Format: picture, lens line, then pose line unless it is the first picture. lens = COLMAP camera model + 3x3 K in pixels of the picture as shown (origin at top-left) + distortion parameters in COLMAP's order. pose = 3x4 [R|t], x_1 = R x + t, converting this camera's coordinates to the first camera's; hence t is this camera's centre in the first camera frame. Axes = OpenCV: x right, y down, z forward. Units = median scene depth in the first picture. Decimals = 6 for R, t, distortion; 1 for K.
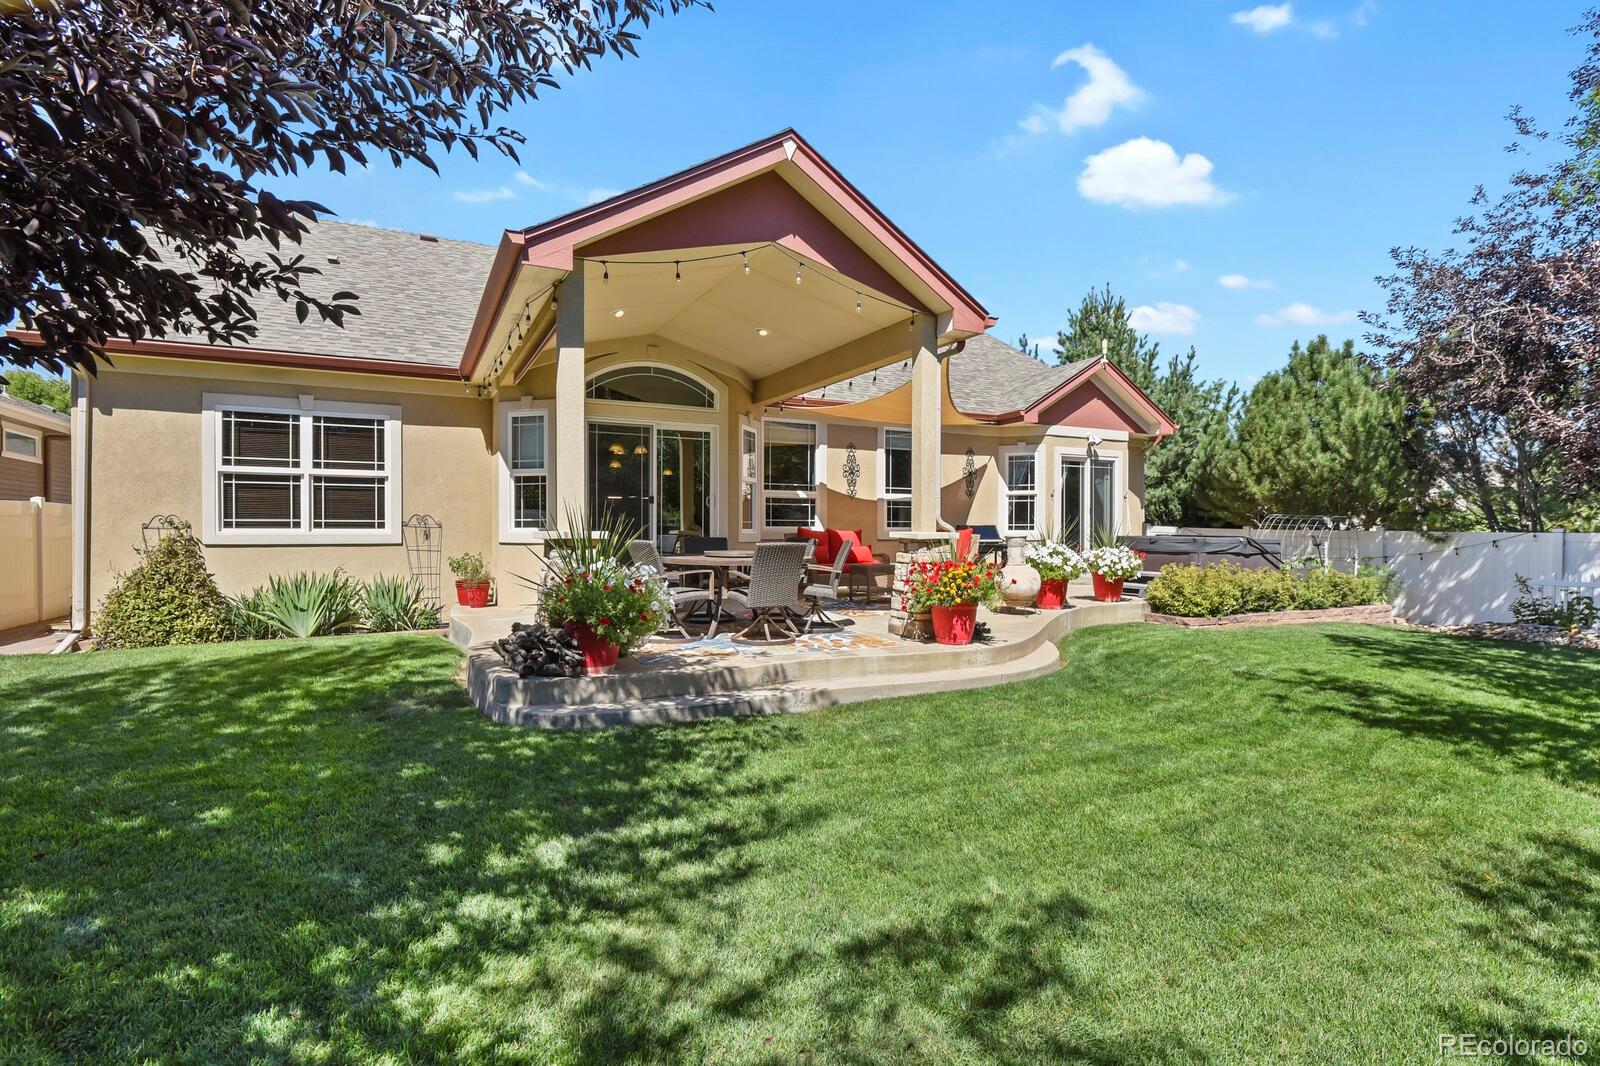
lens RADIAL K [[777.3, 0, 800.0], [0, 777.3, 533.0], [0, 0, 1]] dist [-0.009131, -0.000841]
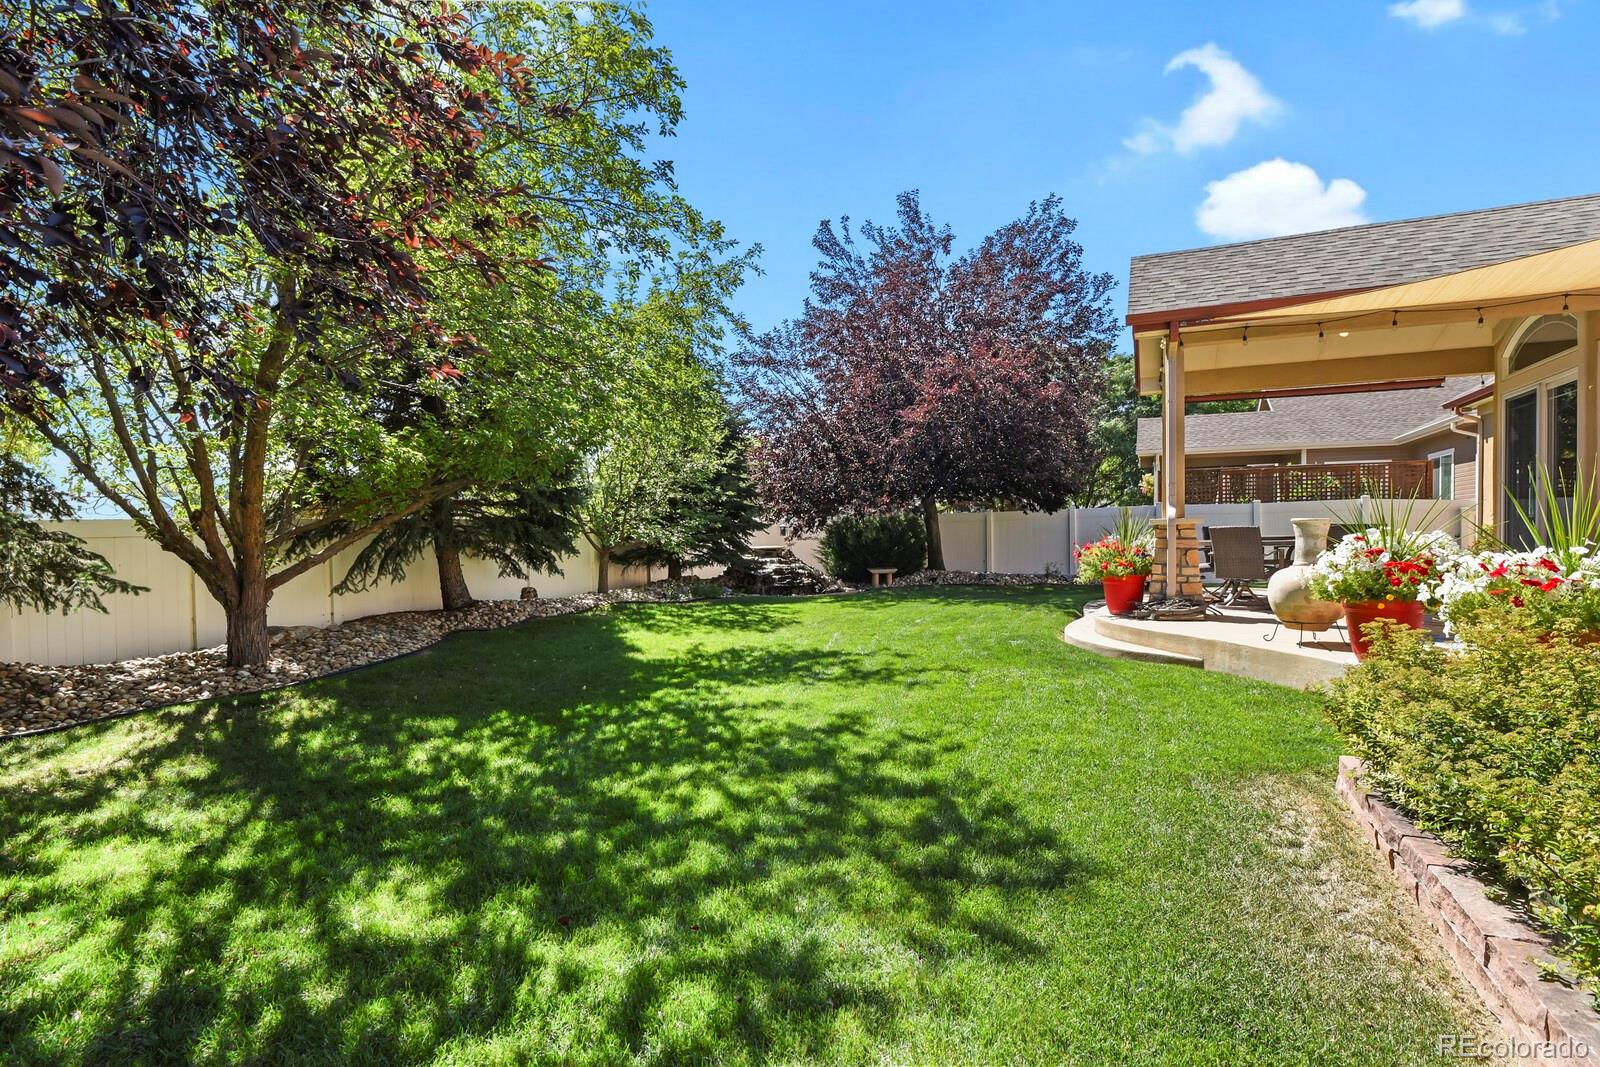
lens RADIAL K [[777.3, 0, 800.0], [0, 777.3, 533.5], [0, 0, 1]] dist [-0.009131, -0.000841]
pose [[-0.778327, 0.003514, -0.627850, 0.718468], [0.003762, 0.999992, 0.000932, 0.008197], [0.627848, -0.001636, -0.778334, 0.885628]]
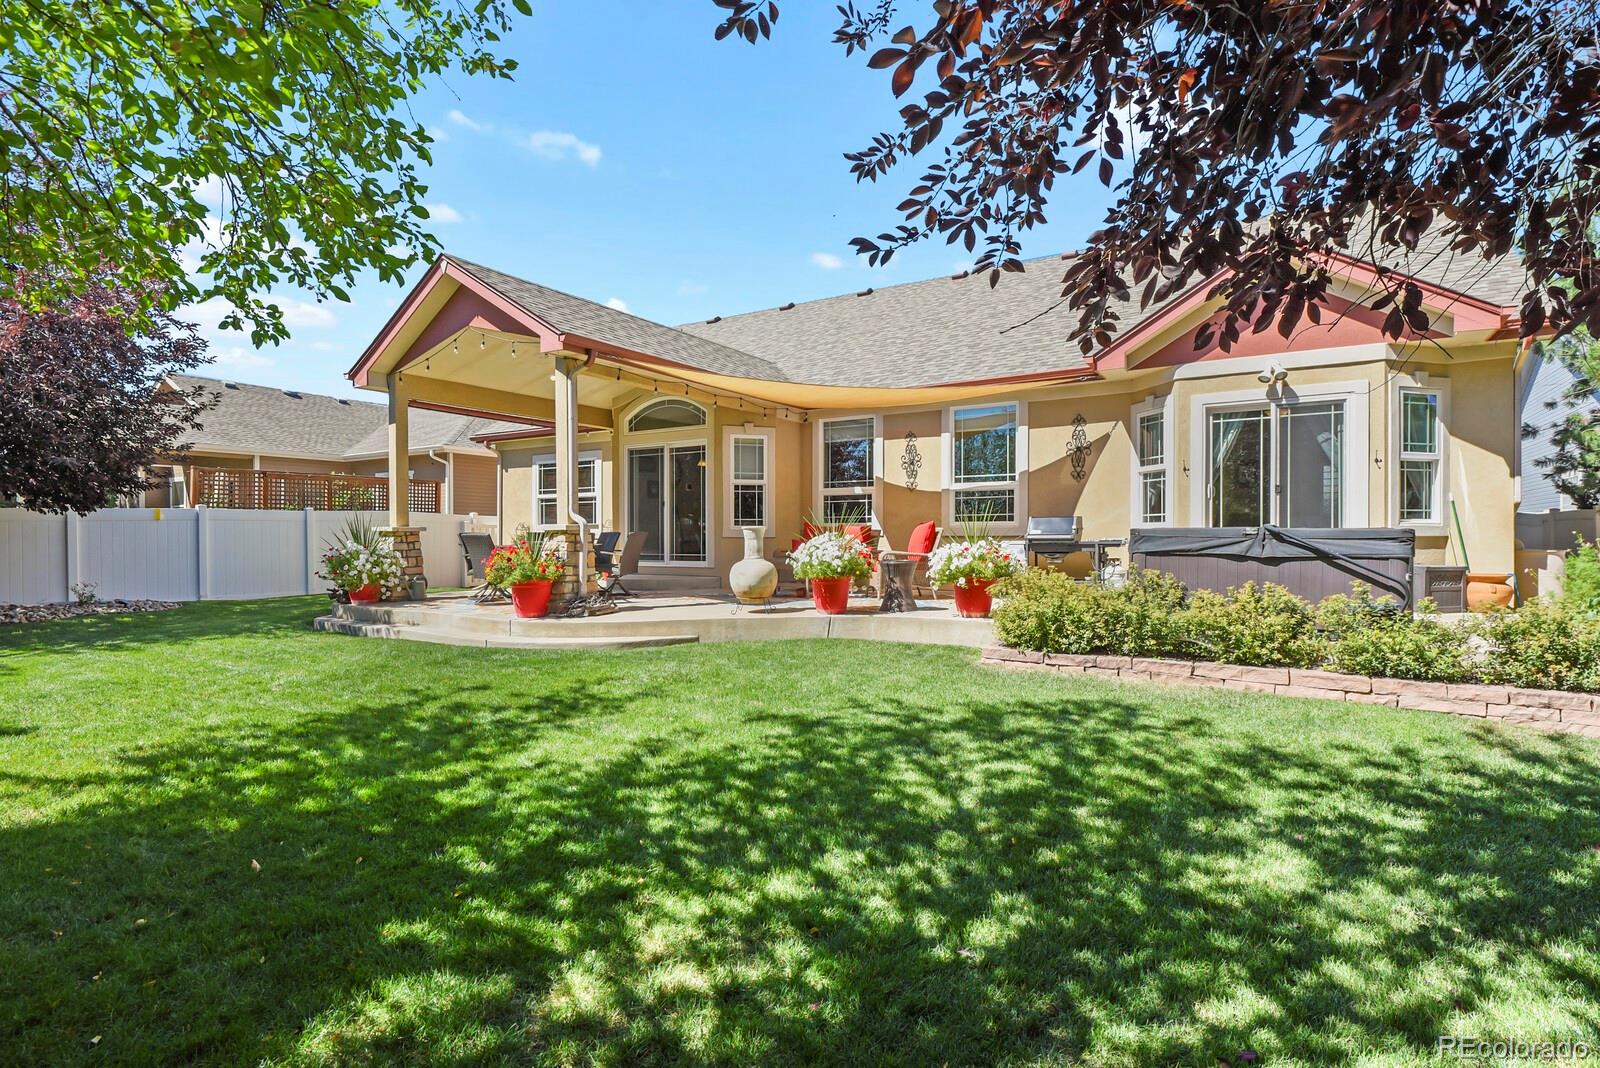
lens RADIAL K [[789.4, 0, 800.0], [0, 789.4, 534.0], [0, 0, 1]] dist [0.000460, -0.000197]
pose [[0.522954, -0.006320, -0.852337, 0.803817], [0.003970, 0.999980, -0.004979, 0.010619], [0.852351, -0.000780, 0.522969, 0.395975]]
